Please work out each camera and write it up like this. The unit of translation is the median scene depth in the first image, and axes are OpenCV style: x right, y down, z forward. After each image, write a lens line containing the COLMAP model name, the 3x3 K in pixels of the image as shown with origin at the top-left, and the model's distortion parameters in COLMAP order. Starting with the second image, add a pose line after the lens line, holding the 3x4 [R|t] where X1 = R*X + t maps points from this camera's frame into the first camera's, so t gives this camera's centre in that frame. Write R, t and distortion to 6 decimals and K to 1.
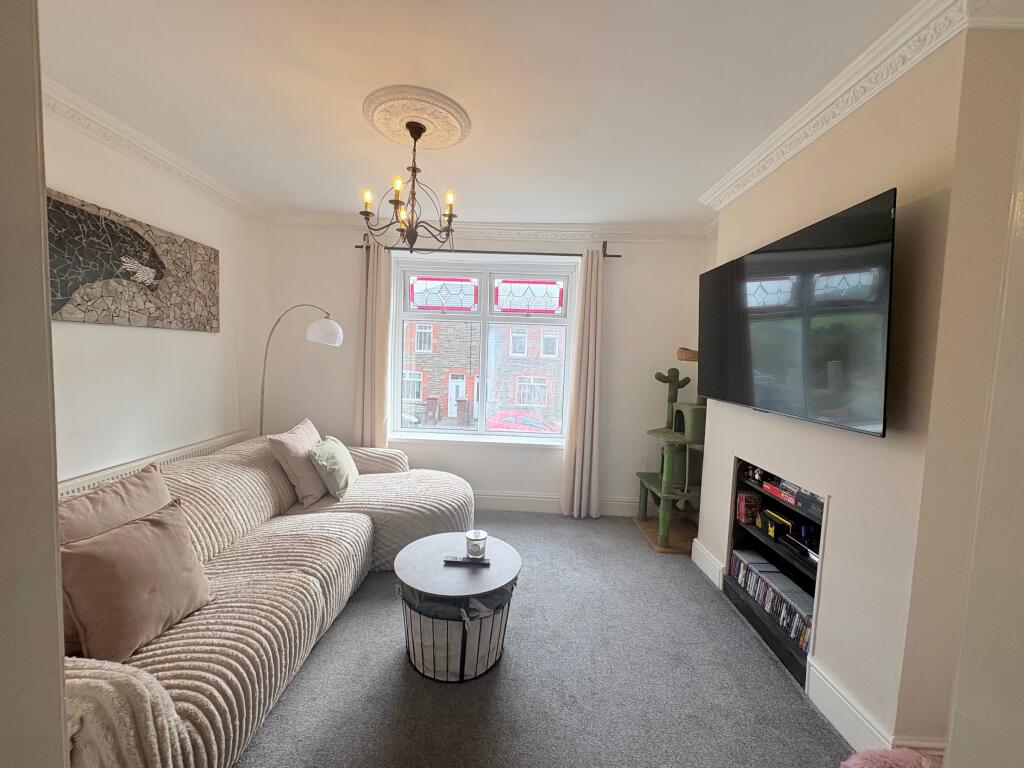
lens RADIAL K [[410.2, 0, 511.0], [0, 410.2, 383.6], [0, 0, 1]] dist [-0.000353, 0.000397]
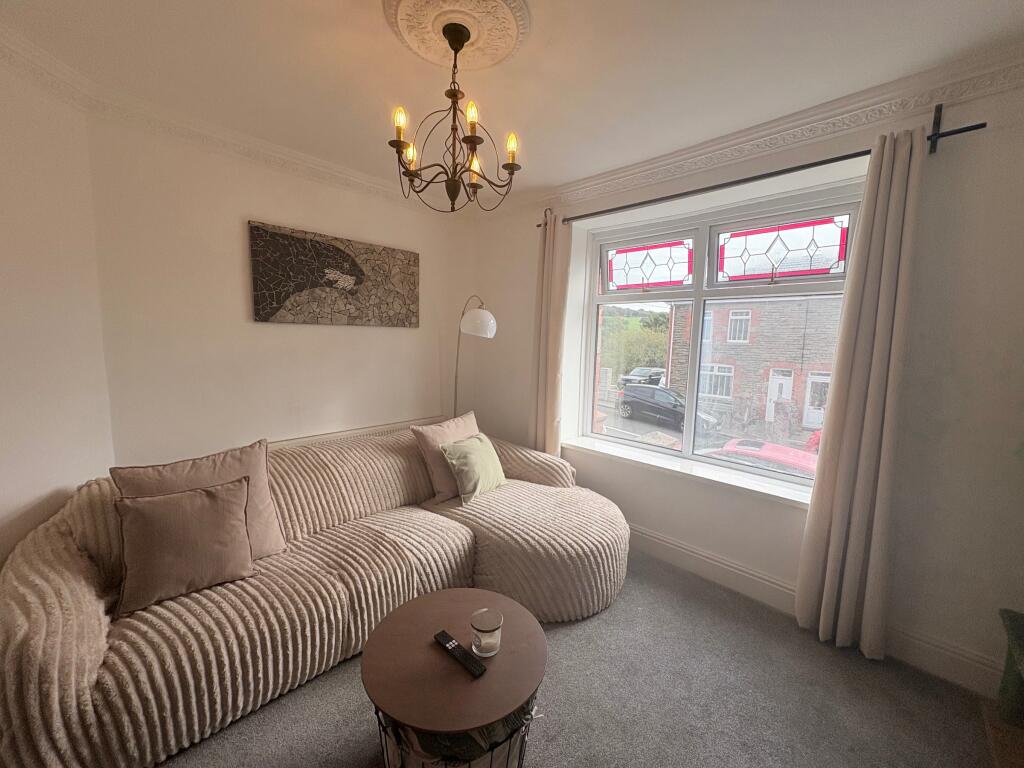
lens RADIAL K [[407.3, 0, 511.6], [0, 407.3, 384.9], [0, 0, 1]] dist [-0.002493, -0.000018]
pose [[0.723797, 0.061459, -0.687271, 0.280302], [-0.044311, 0.998110, 0.042590, -0.029946], [0.688589, -0.000373, 0.725152, 0.413363]]
